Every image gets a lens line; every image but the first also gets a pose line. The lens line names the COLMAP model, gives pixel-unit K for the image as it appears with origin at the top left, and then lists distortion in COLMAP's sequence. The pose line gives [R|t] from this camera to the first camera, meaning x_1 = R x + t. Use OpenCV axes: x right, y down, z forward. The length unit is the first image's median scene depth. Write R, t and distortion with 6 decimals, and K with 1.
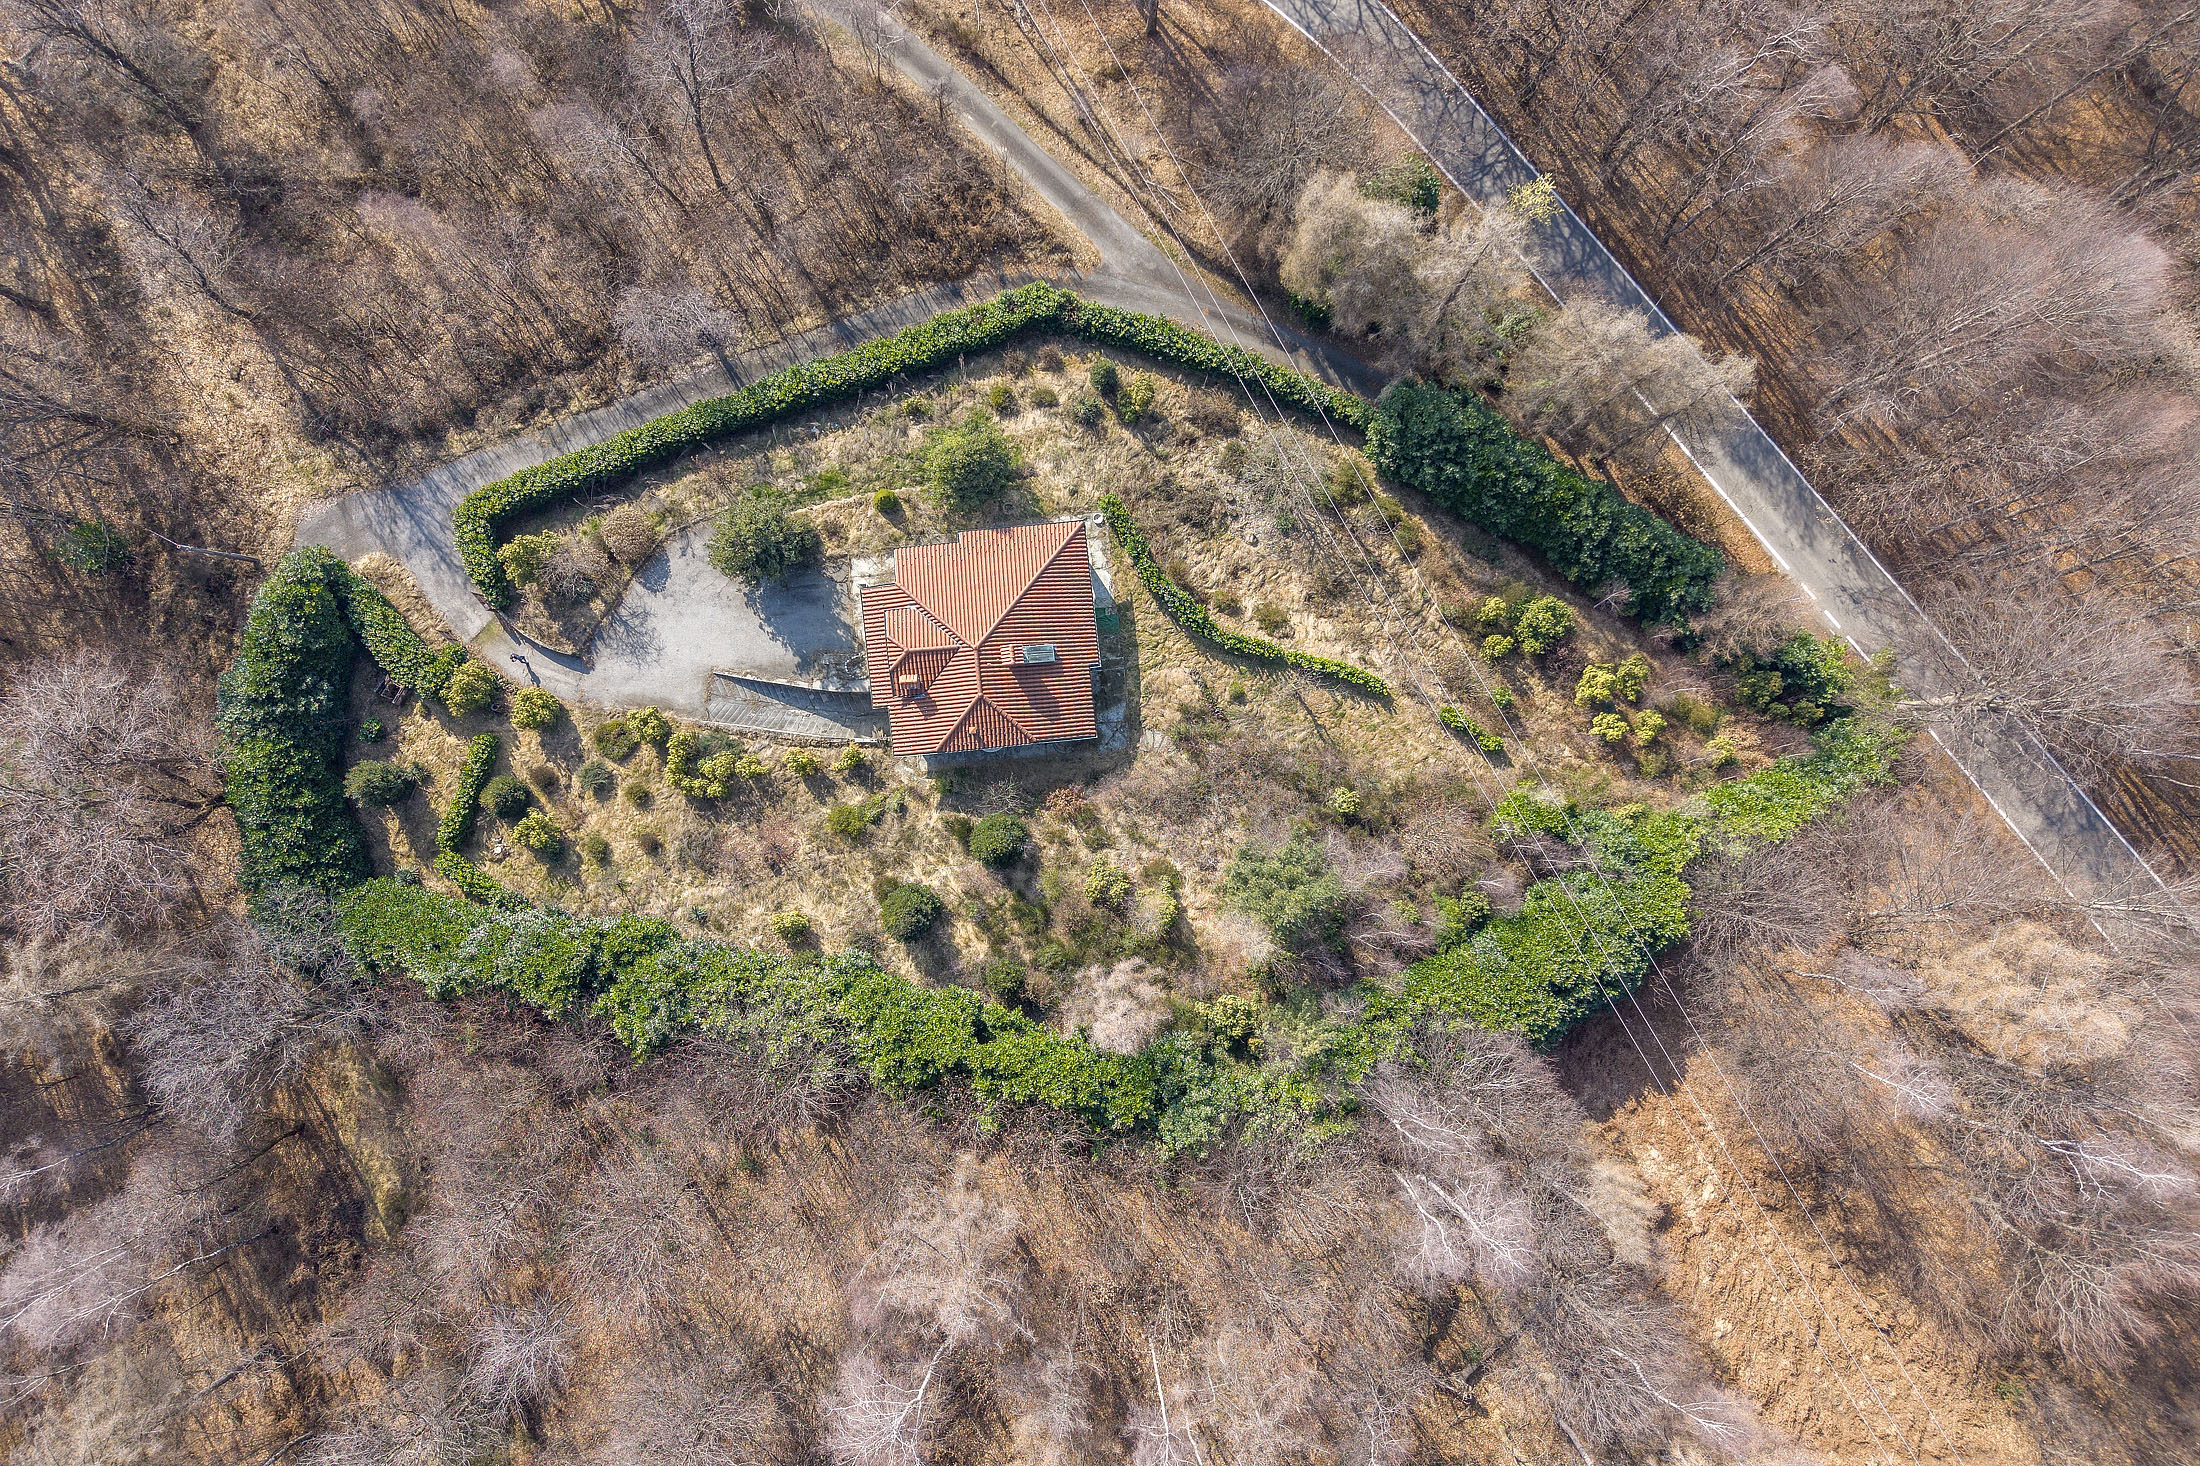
lens RADIAL K [[1515.4, 0, 1128.9], [0, 1515.4, 768.5], [0, 0, 1]] dist [0.041708, -0.068896]
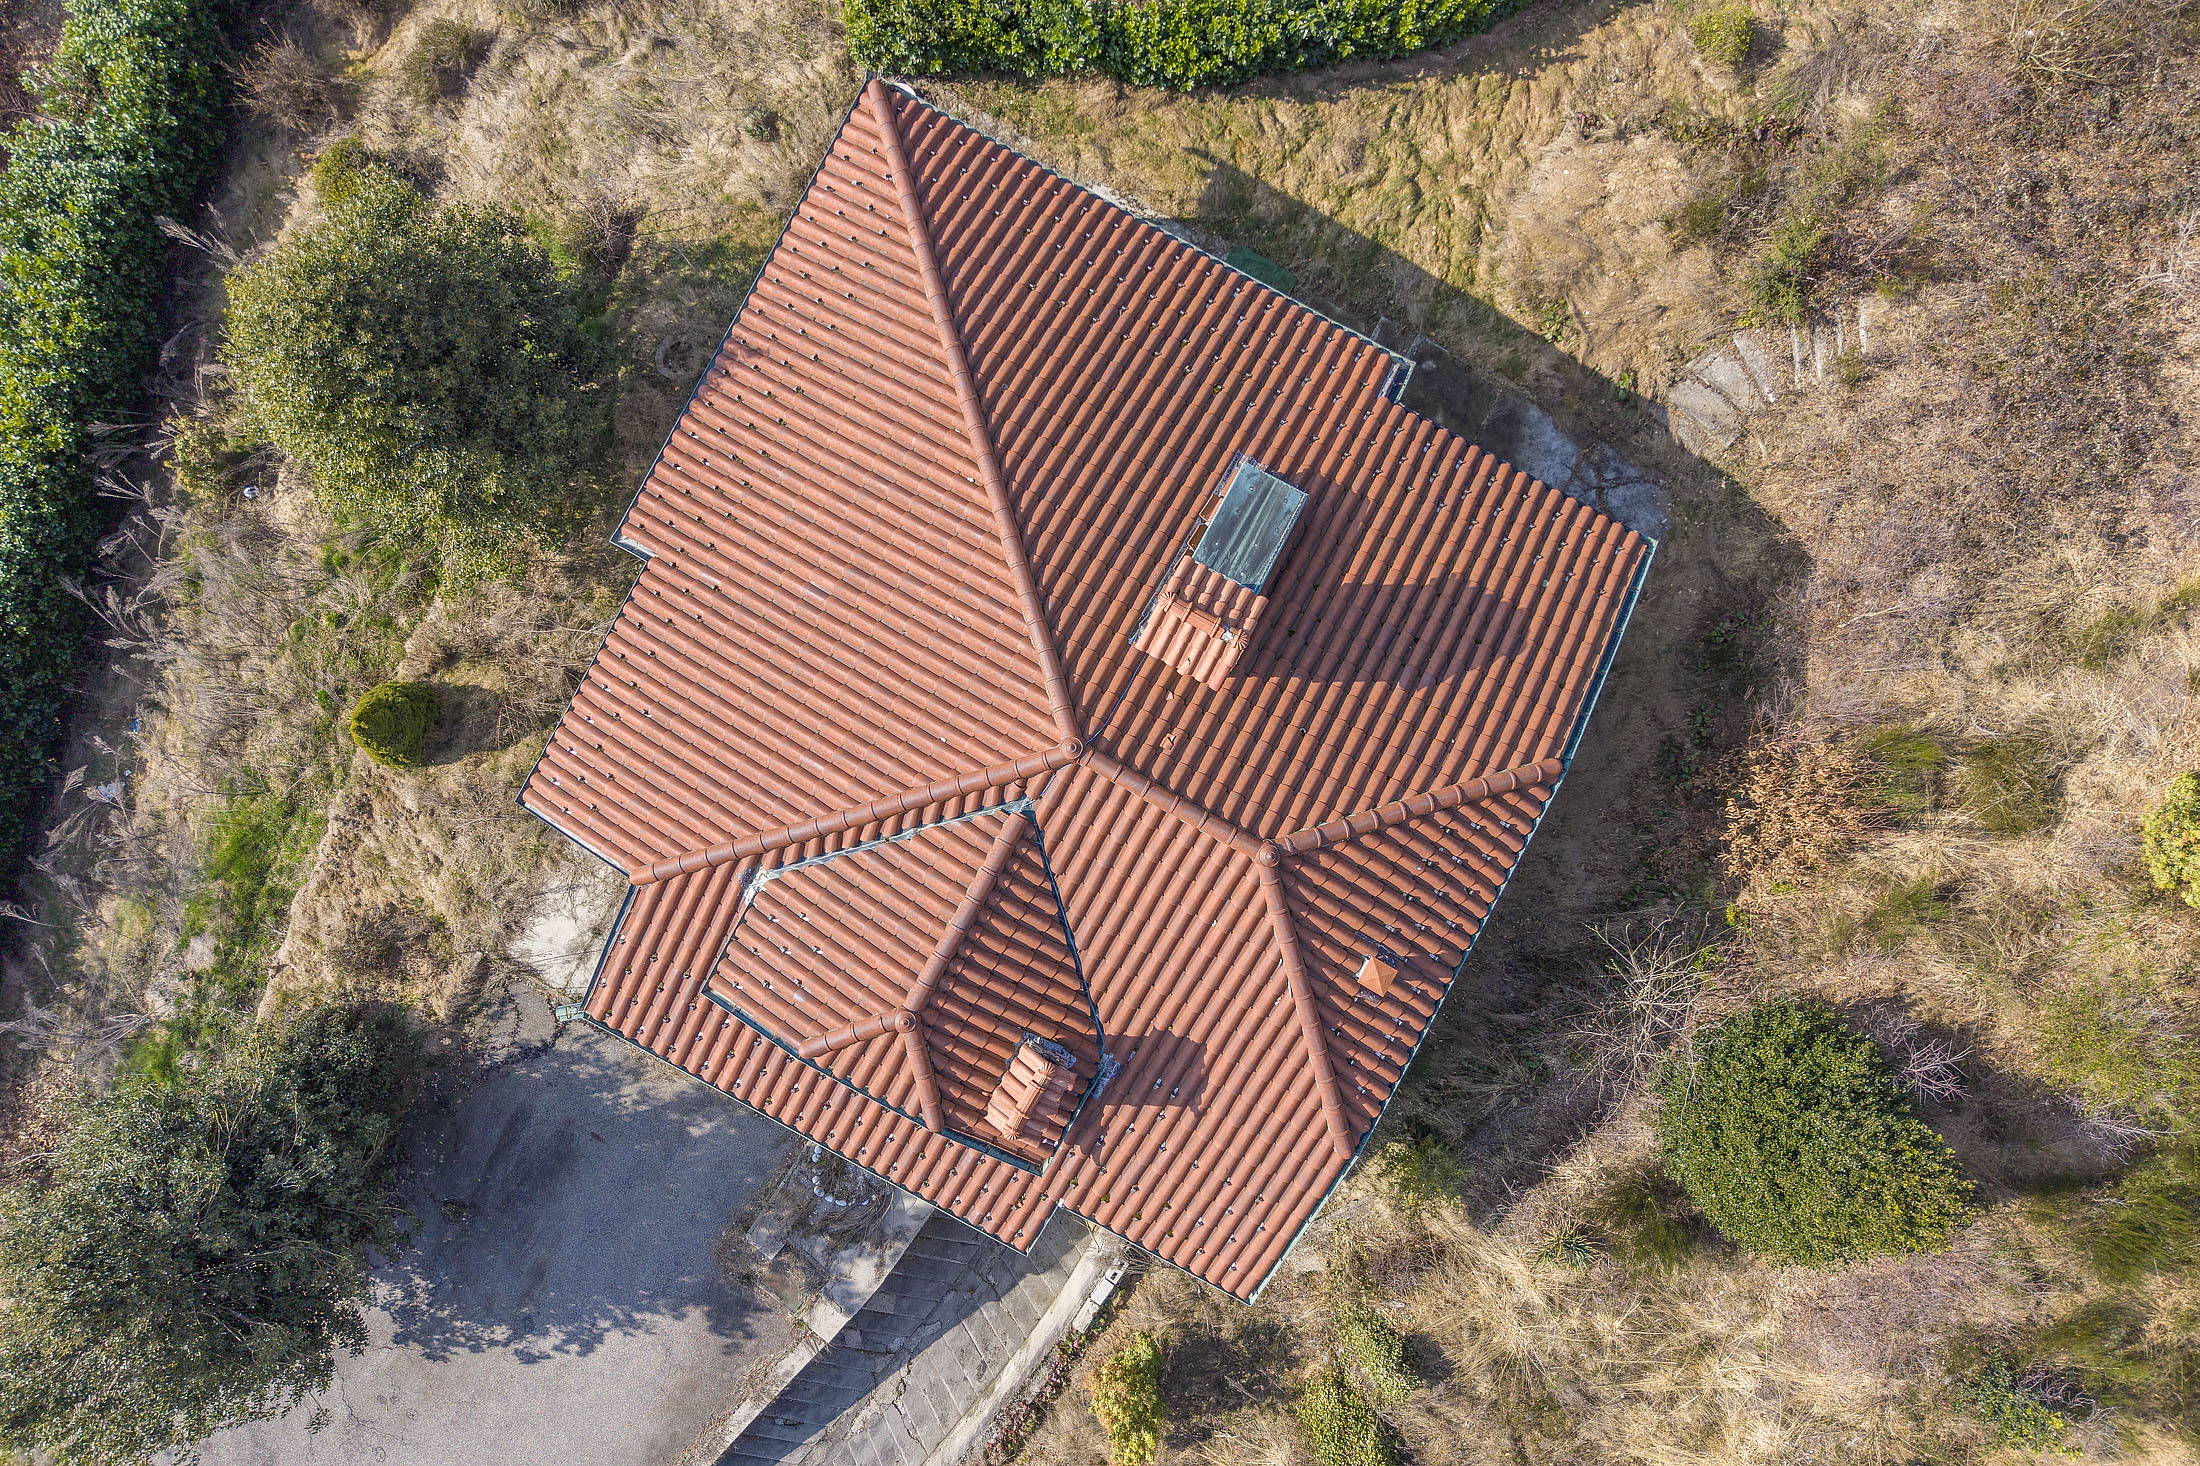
lens RADIAL K [[1515.4, 0, 1128.9], [0, 1515.4, 768.5], [0, 0, 1]] dist [0.041708, -0.068896]
pose [[0.564324, -0.825128, -0.026491, -0.087646], [0.825551, 0.564101, 0.015987, -0.070350], [0.001752, -0.030892, 0.999521, 0.737320]]
